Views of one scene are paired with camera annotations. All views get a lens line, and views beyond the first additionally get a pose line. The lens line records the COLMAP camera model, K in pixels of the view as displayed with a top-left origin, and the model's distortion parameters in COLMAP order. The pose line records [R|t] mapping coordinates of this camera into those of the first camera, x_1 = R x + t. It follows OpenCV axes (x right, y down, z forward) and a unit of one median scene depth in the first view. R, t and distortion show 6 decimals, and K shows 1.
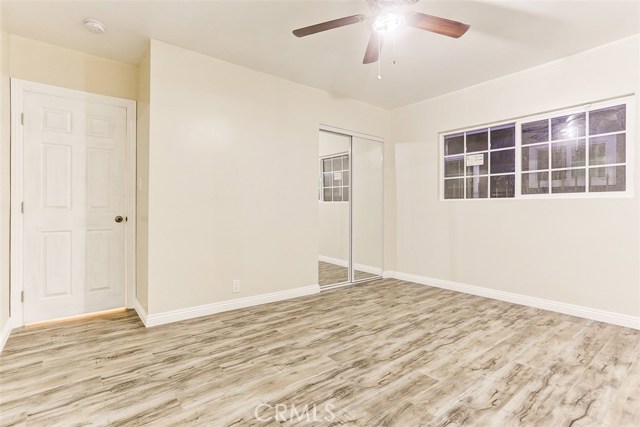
lens RADIAL K [[313.2, 0, 318.8], [0, 313.2, 207.3], [0, 0, 1]] dist [-0.031819, 0.021800]
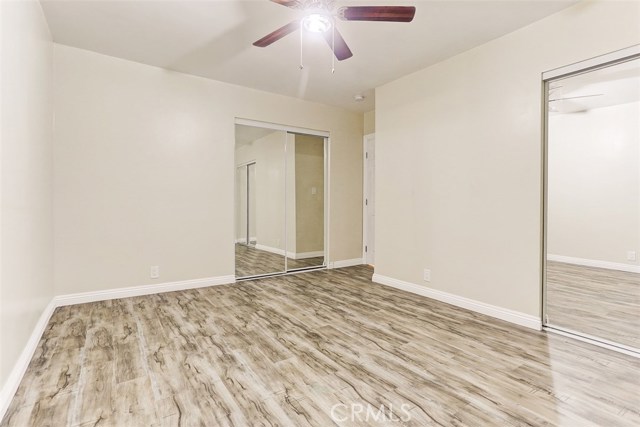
lens RADIAL K [[313.2, 0, 318.8], [0, 313.2, 207.3], [0, 0, 1]] dist [-0.031819, 0.021800]
pose [[-0.074211, 0.010682, -0.997185, 1.130838], [0.002668, 0.999941, 0.010513, 0.008501], [0.997239, -0.001880, -0.074235, 0.968221]]
